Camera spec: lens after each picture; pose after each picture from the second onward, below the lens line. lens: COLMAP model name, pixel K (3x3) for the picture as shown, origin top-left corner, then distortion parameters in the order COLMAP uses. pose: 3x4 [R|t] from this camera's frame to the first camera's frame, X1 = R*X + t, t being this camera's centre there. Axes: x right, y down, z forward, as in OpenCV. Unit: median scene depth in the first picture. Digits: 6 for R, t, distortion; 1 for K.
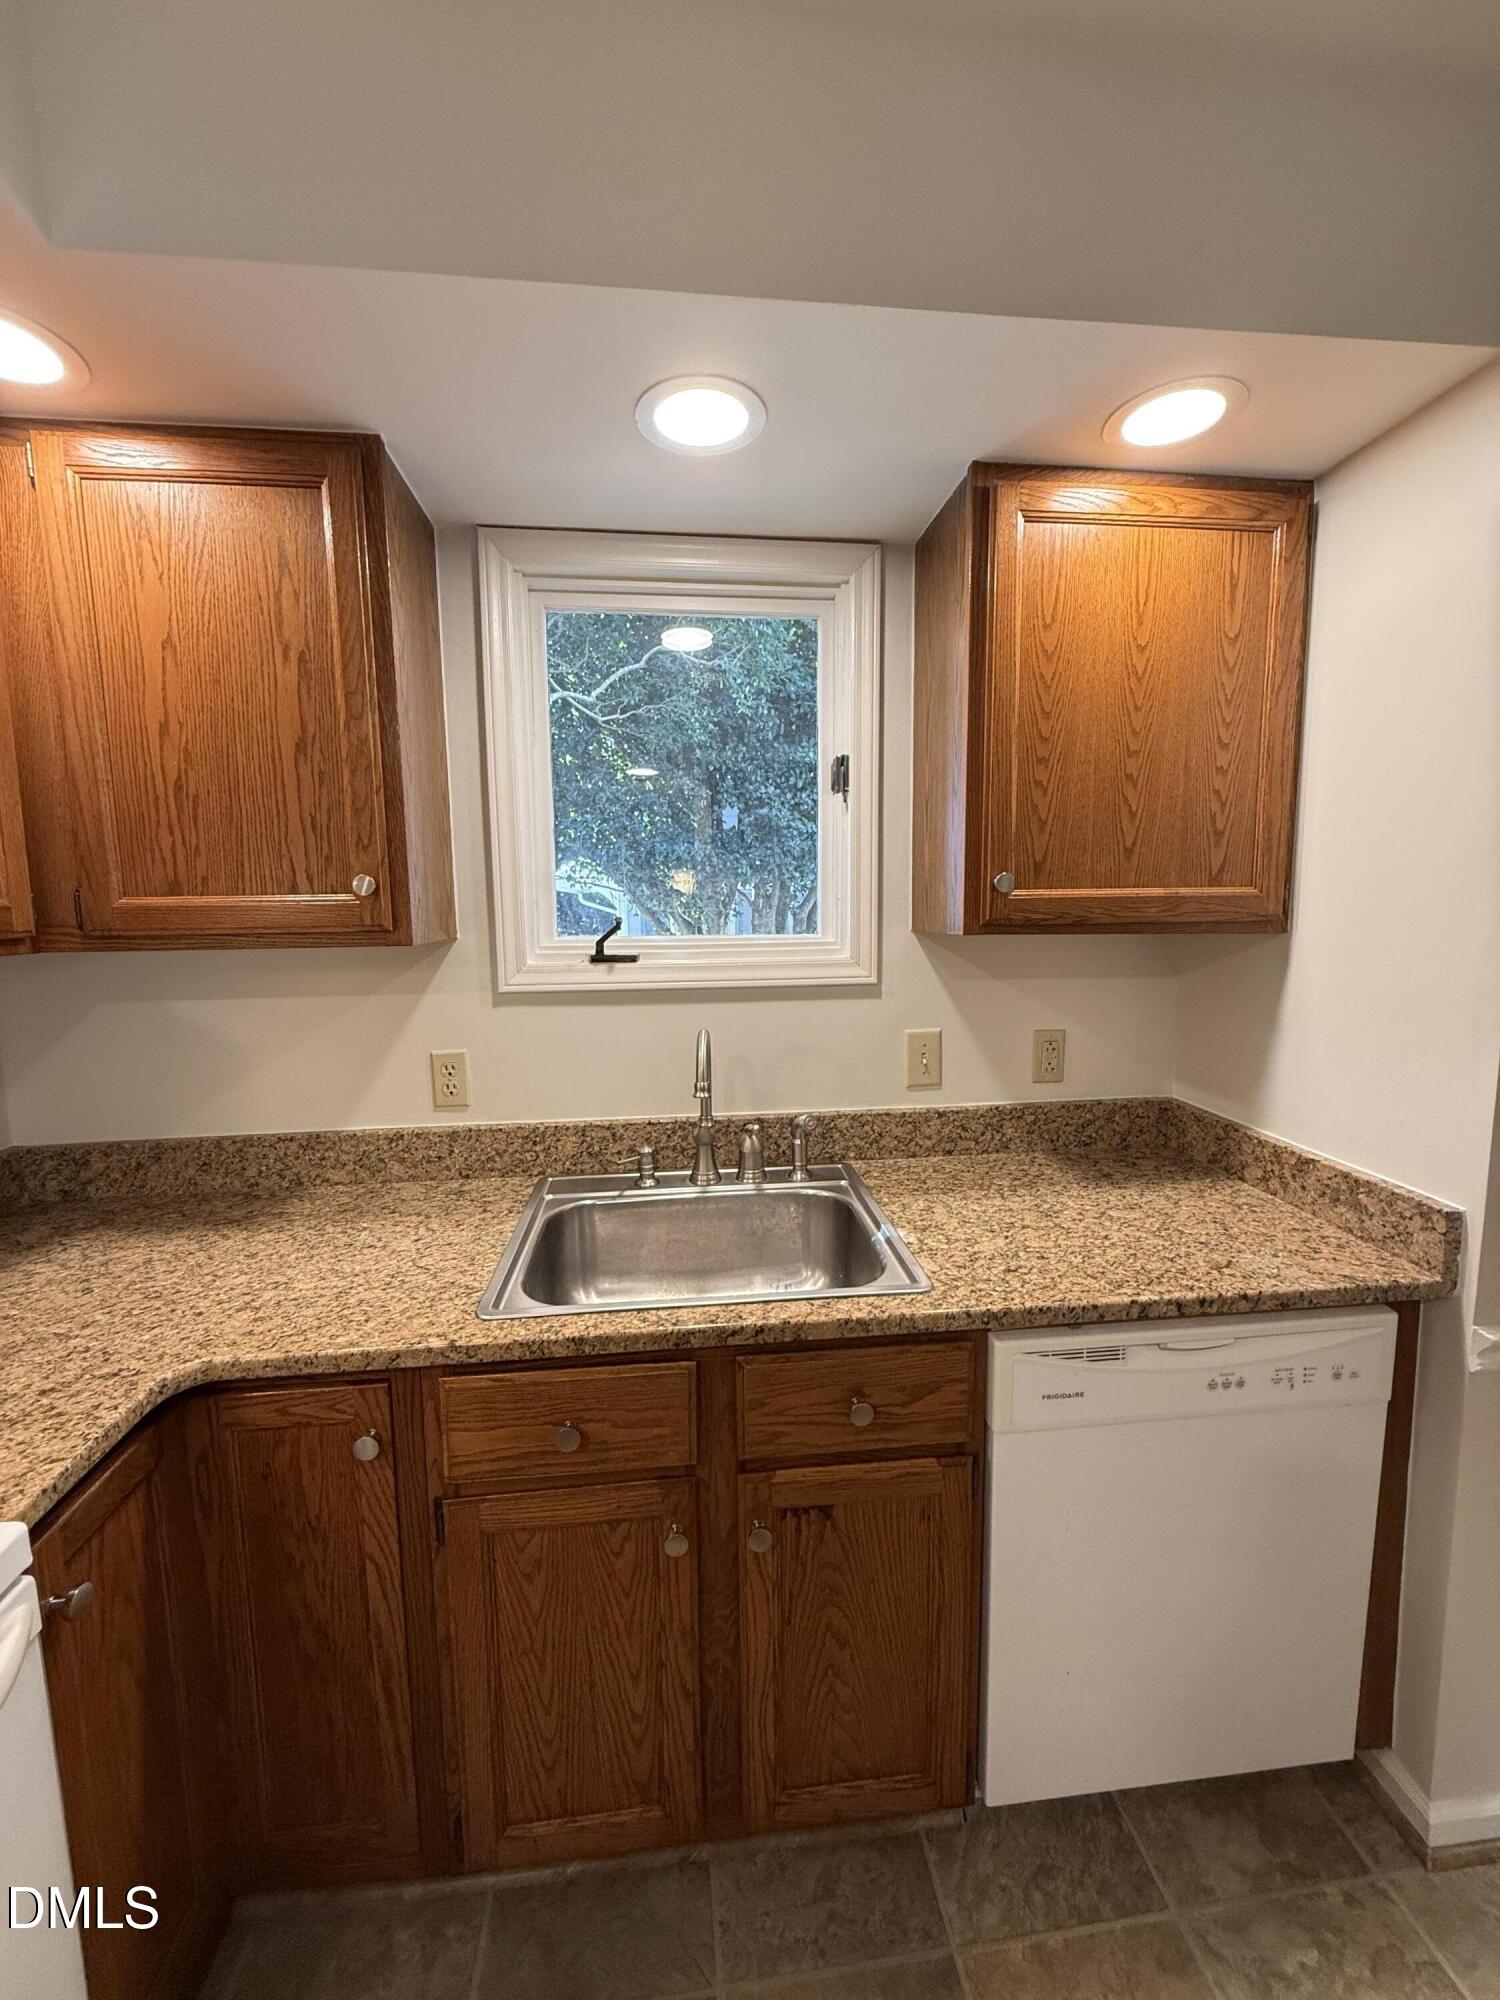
lens RADIAL K [[793.6, 0, 753.5], [0, 793.6, 994.5], [0, 0, 1]] dist [-0.000822, -0.000268]
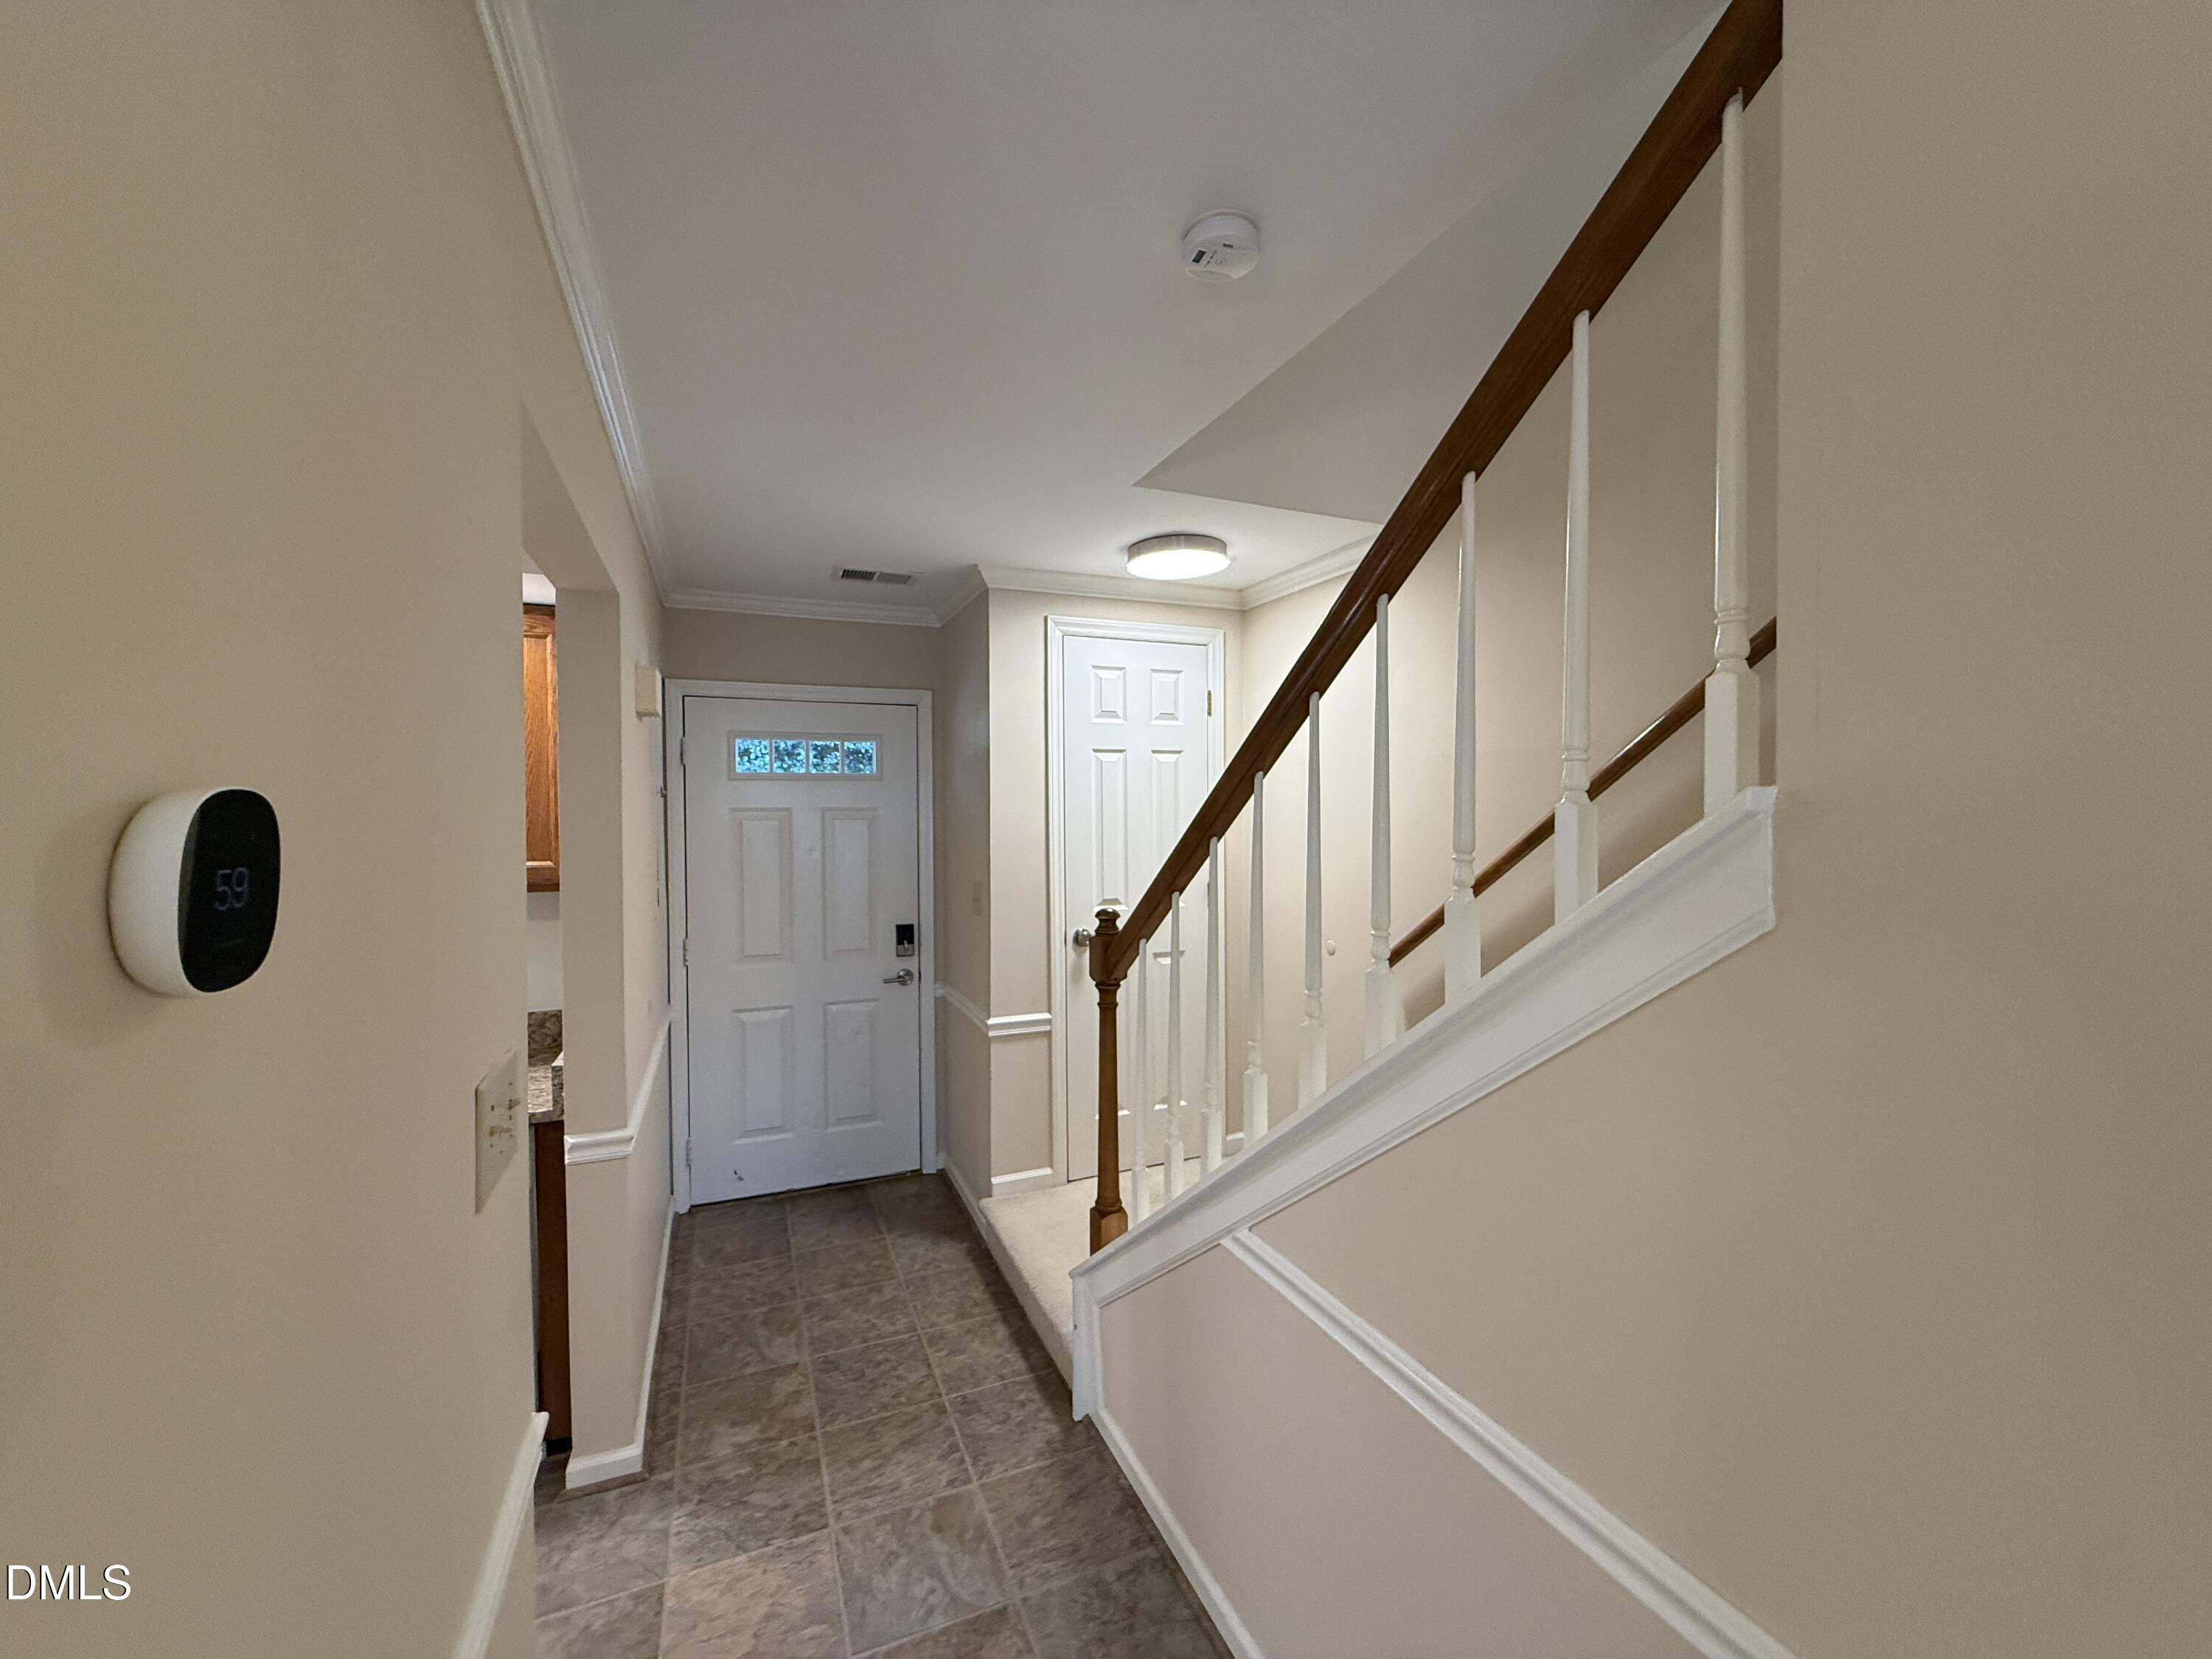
lens RADIAL K [[877.6, 0, 1092.0], [0, 877.6, 824.6], [0, 0, 1]] dist [0.000770, -0.000060]
pose [[0.961667, 0.001834, 0.274215, 1.218930], [0.026439, 0.994699, -0.099374, -0.012247], [-0.272944, 0.102815, 0.956520, -0.927004]]
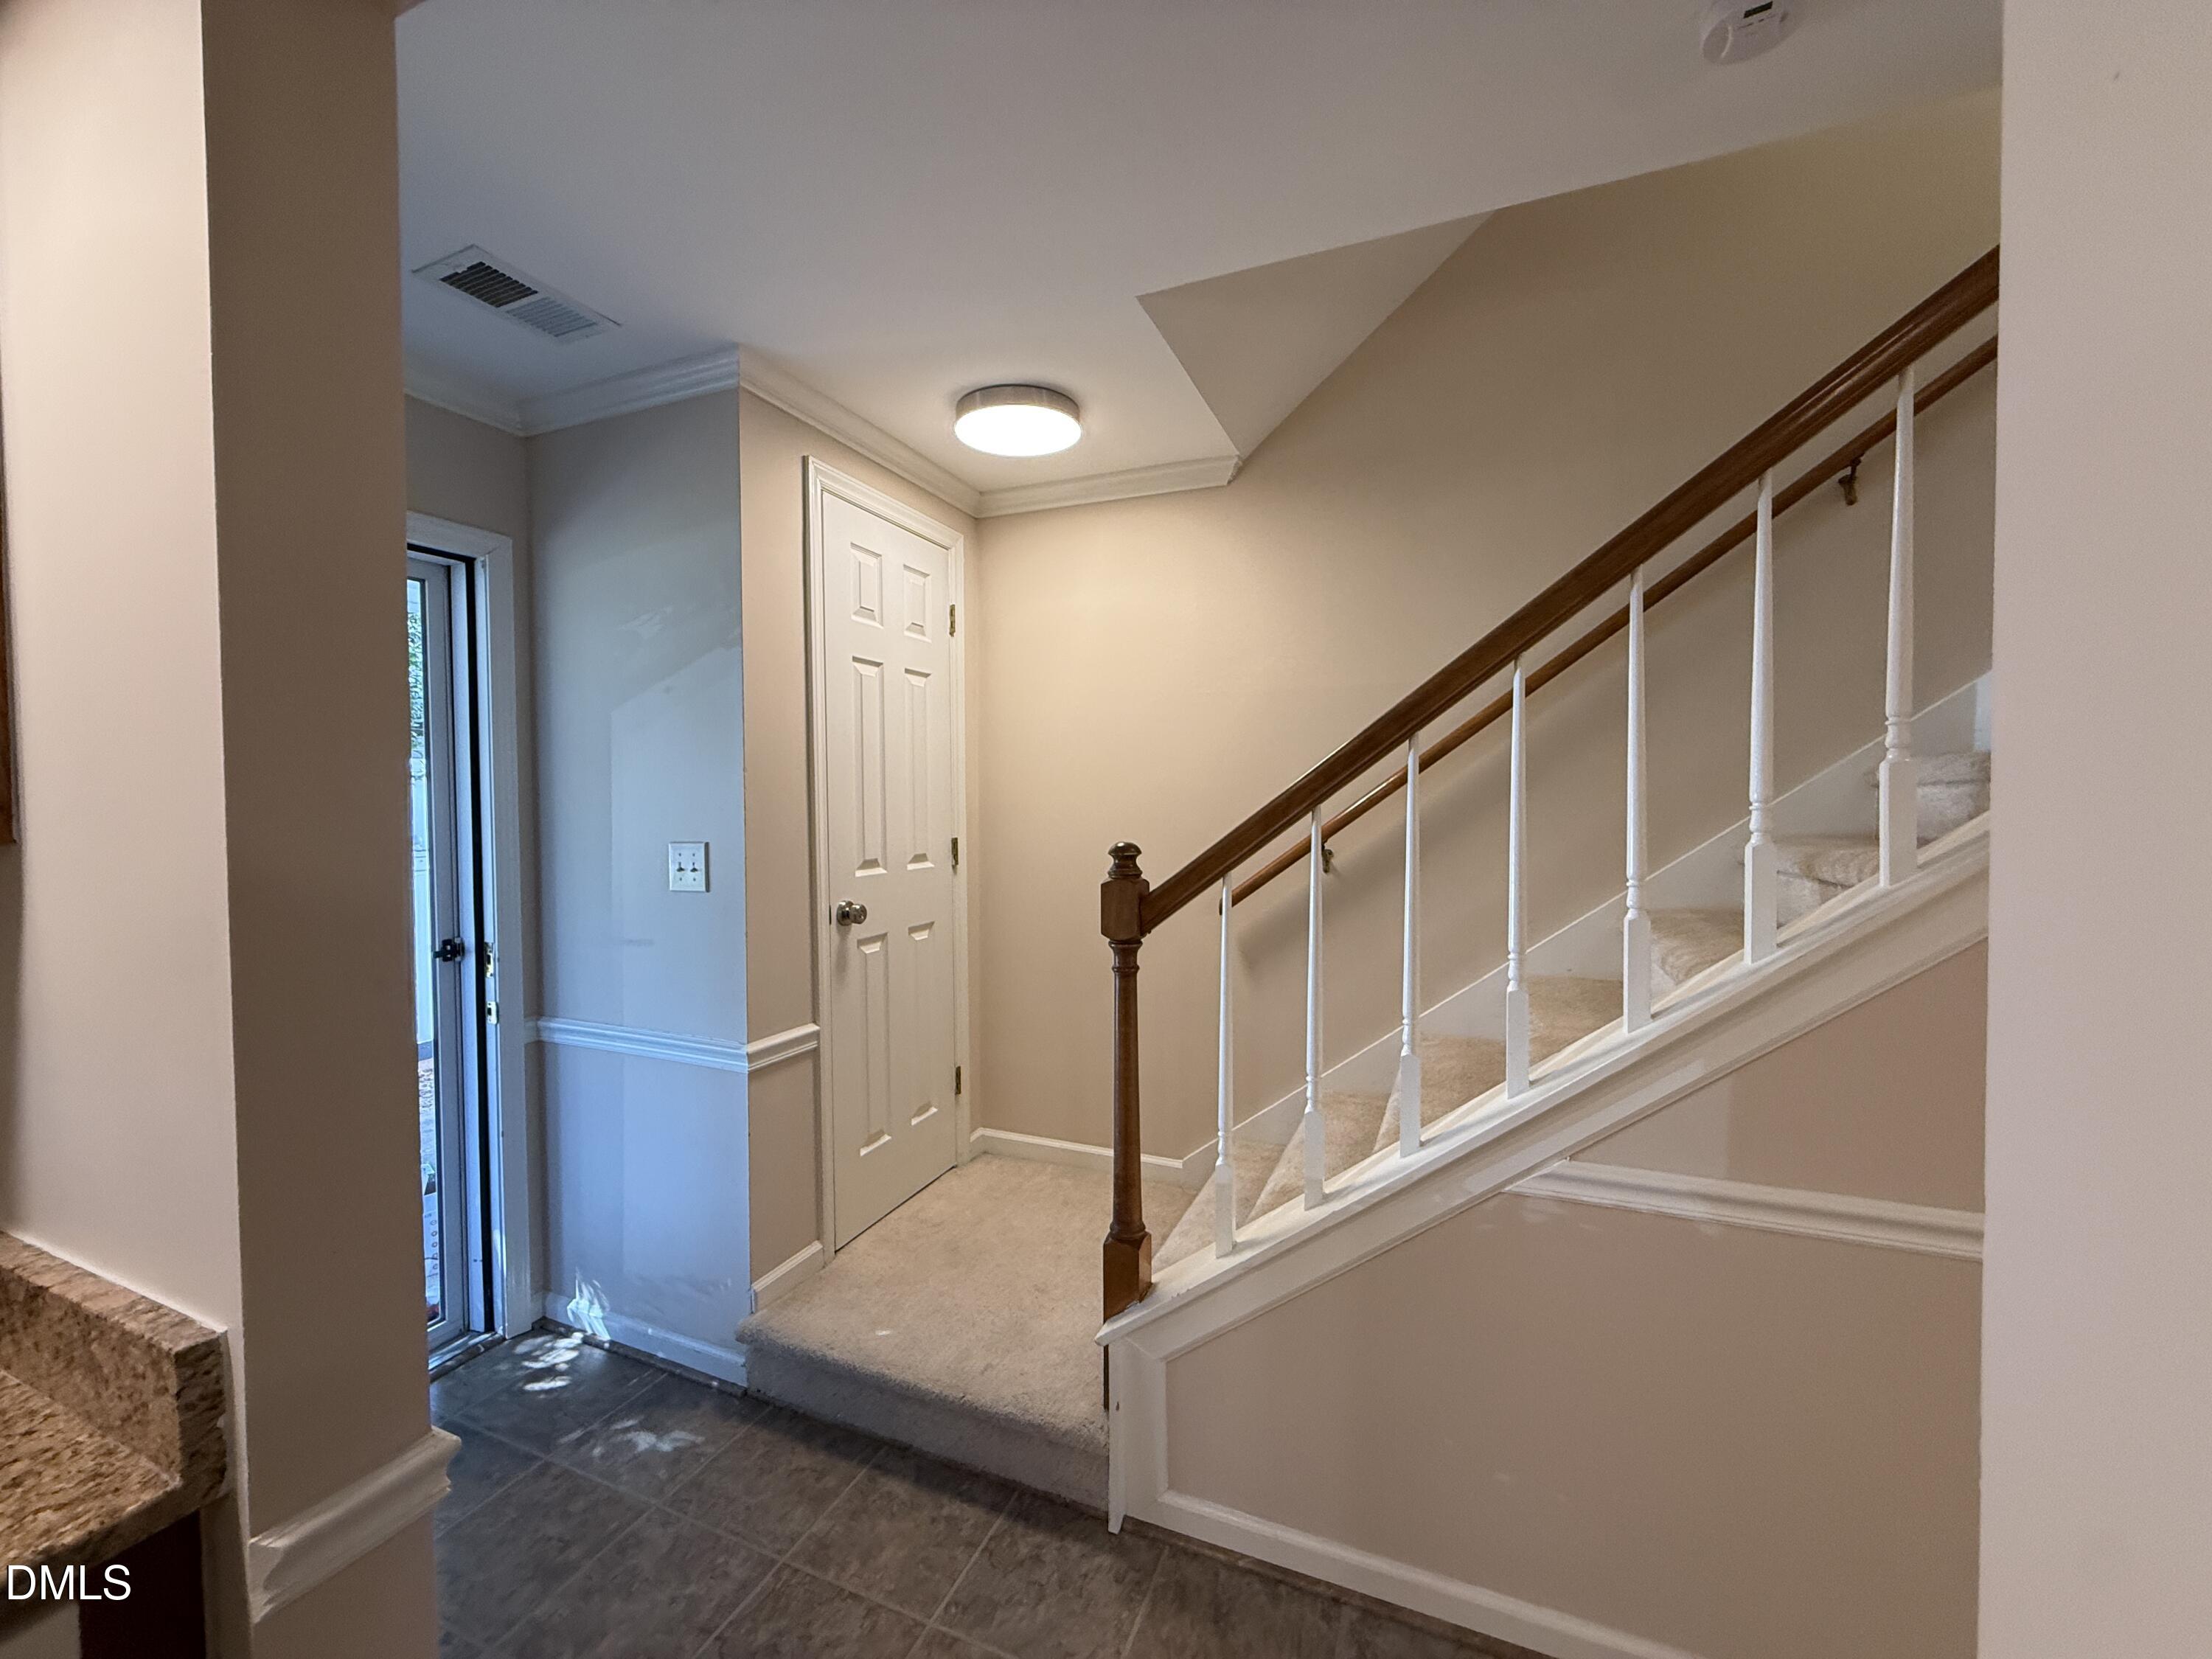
lens RADIAL K [[882.1, 0, 1102.6], [0, 882.1, 824.6], [0, 0, 1]] dist [0.000327, 0.000228]
pose [[0.494343, -0.012726, 0.869174, 0.560960], [0.099666, 0.994129, -0.042129, 0.005301], [-0.863535, 0.107453, 0.492709, 0.105094]]
